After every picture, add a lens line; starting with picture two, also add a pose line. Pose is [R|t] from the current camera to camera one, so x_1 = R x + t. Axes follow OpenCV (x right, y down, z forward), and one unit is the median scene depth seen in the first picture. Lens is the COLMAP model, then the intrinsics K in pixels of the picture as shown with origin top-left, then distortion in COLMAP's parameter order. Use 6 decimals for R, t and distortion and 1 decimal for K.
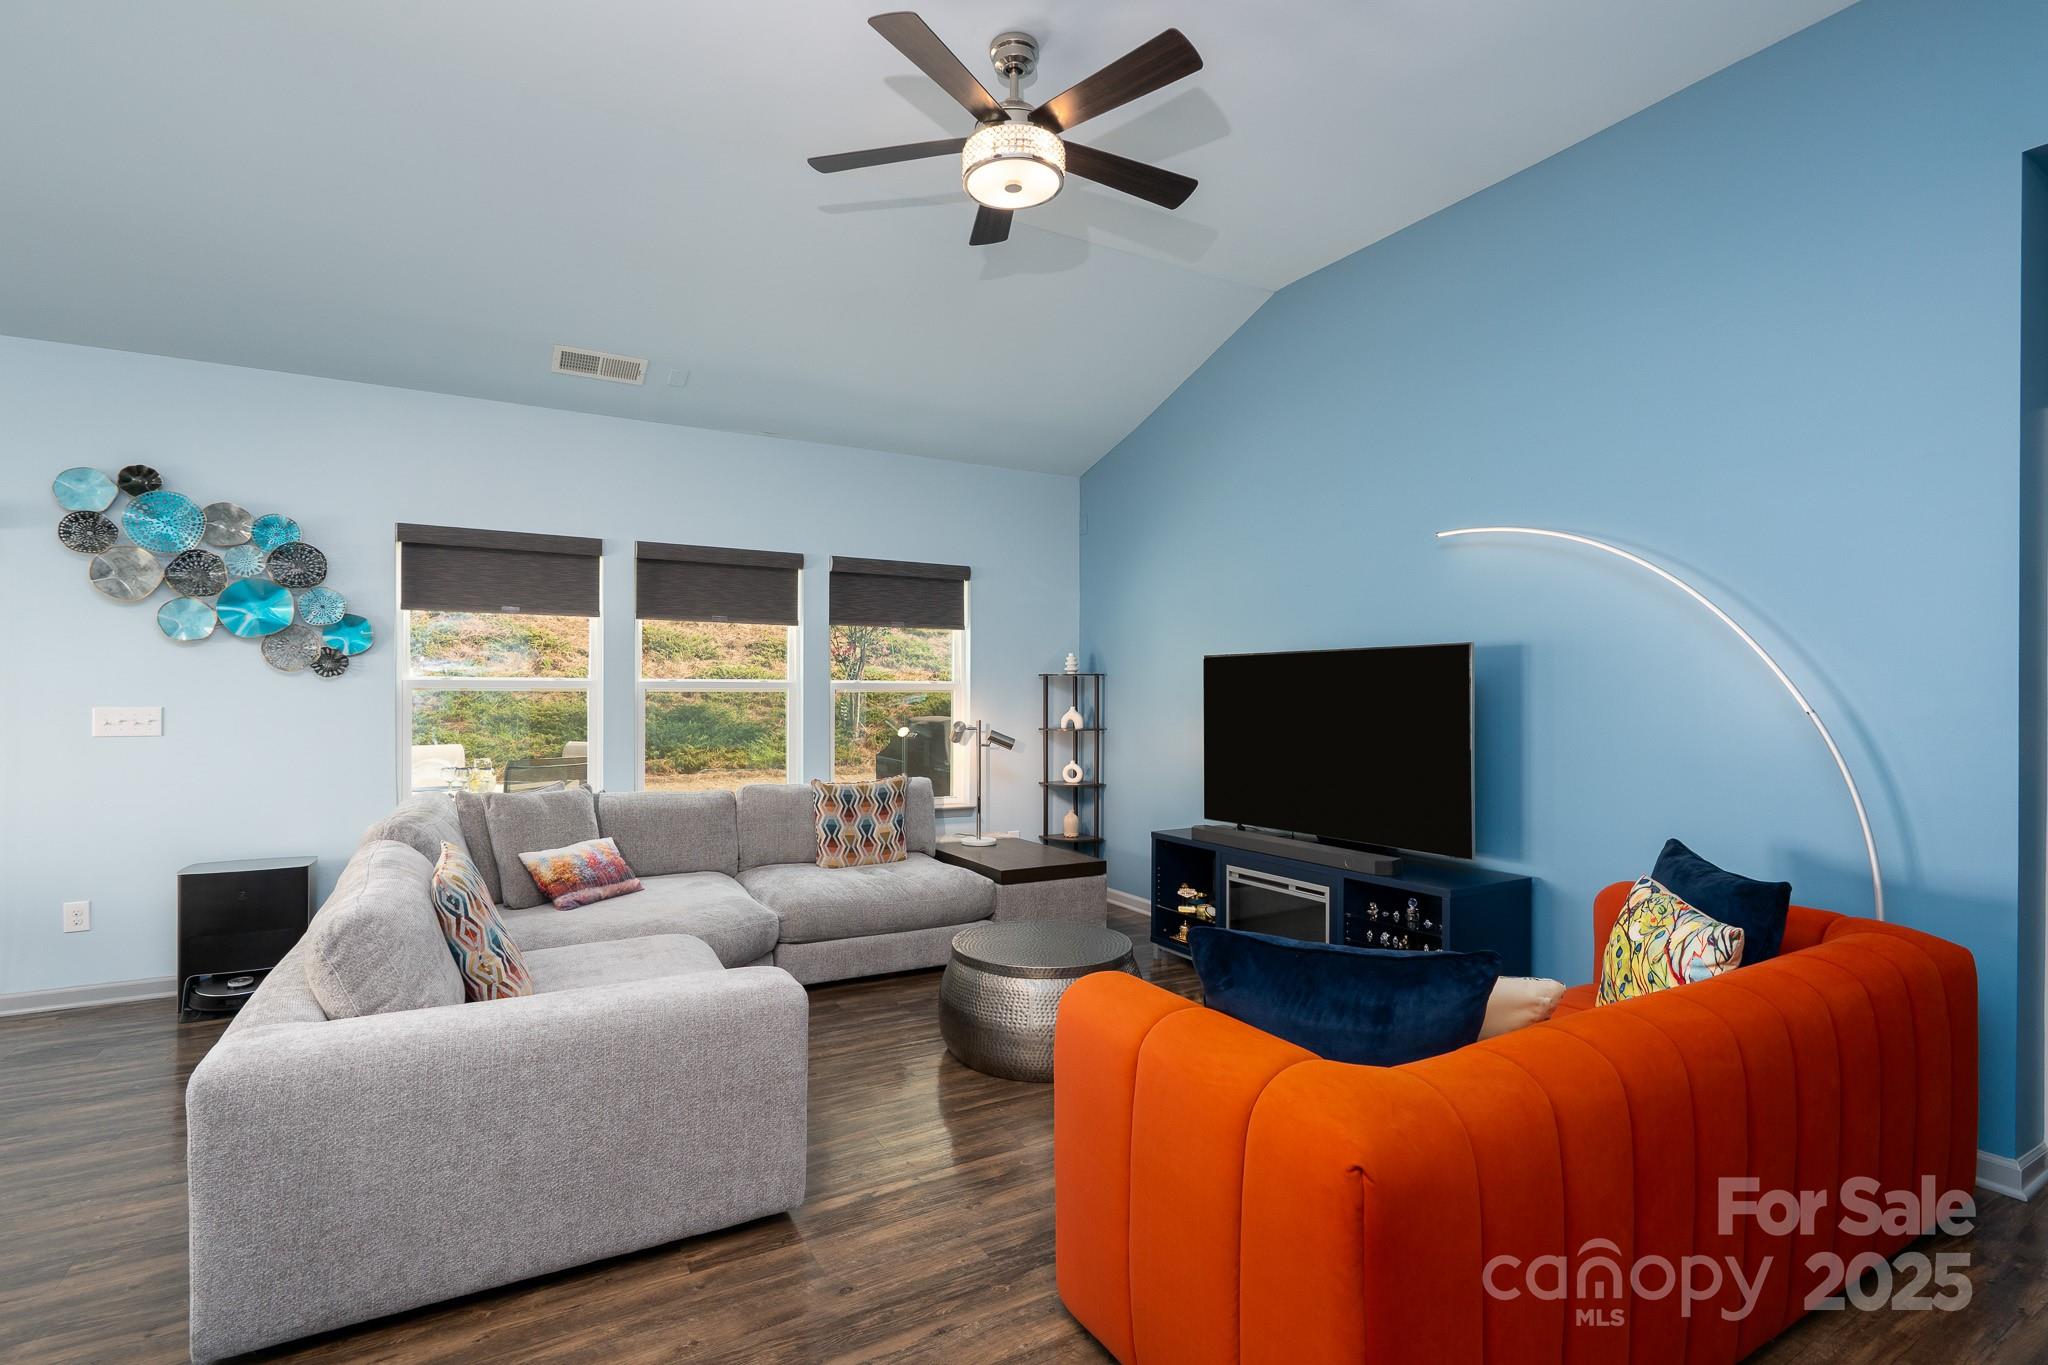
lens RADIAL K [[938.7, 0, 1012.0], [0, 938.7, 676.2], [0, 0, 1]] dist [-0.003362, 0.000706]
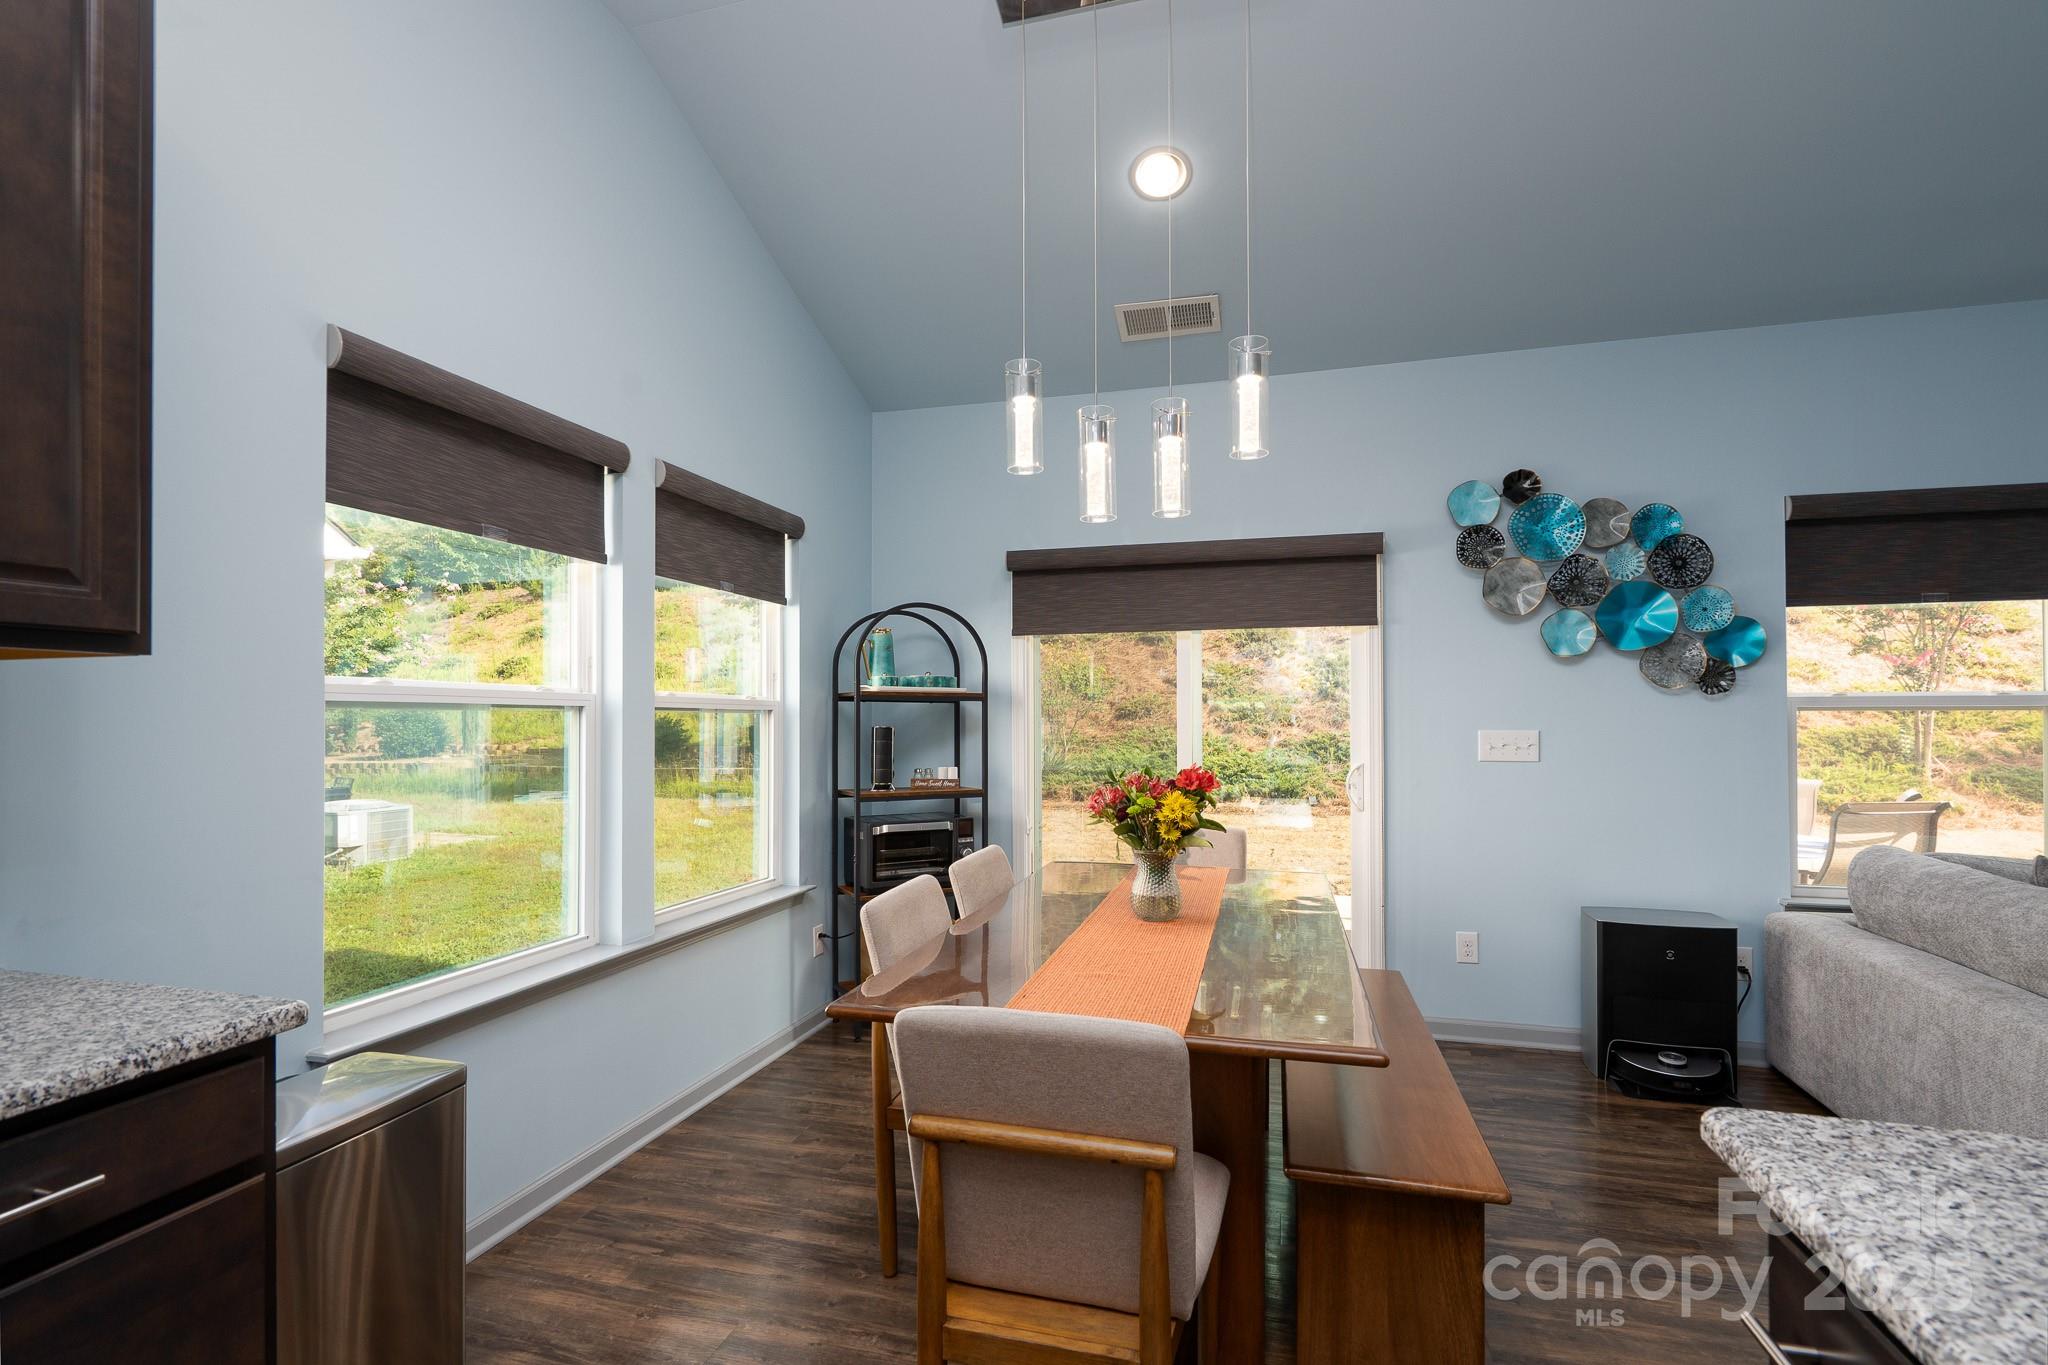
lens RADIAL K [[915.6, 0, 1027.8], [0, 915.6, 719.9], [0, 0, 1]] dist [0.001164, 0.000654]
pose [[0.708222, -0.002782, -0.705984, -0.586708], [0.015980, 0.999799, 0.012090, 0.003510], [0.705809, -0.019844, 0.708125, 0.008578]]
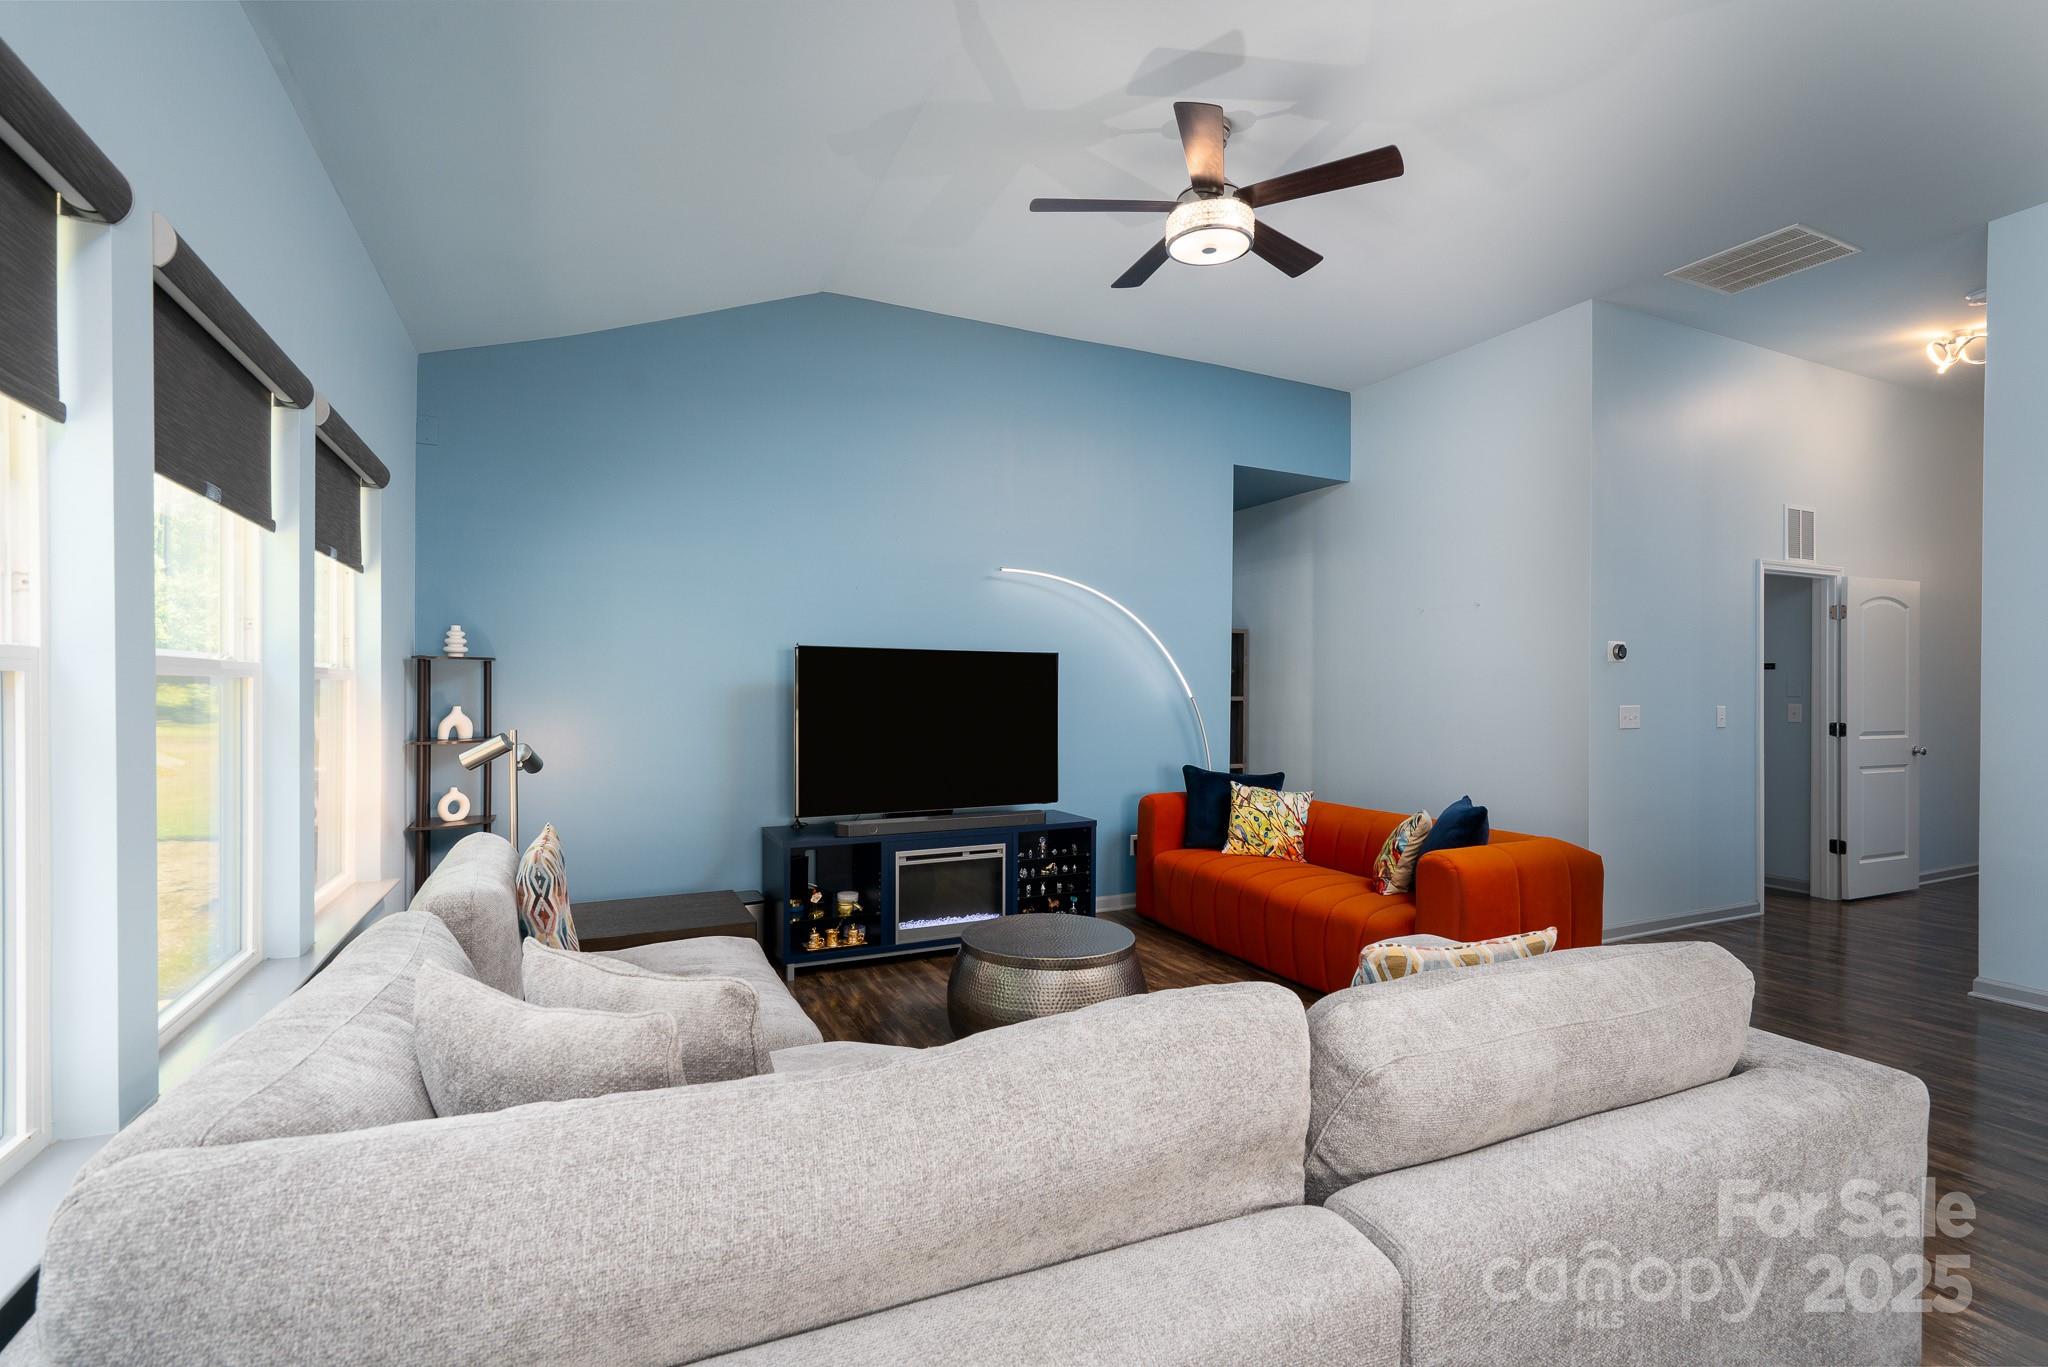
lens RADIAL K [[926.3, 0, 1022.9], [0, 926.3, 696.5], [0, 0, 1]] dist [-0.002241, -0.000247]
pose [[0.076890, -0.006939, 0.997015, -0.801635], [-0.019467, 0.999775, 0.008460, 0.020442], [-0.996850, -0.020059, 0.076737, 0.818681]]
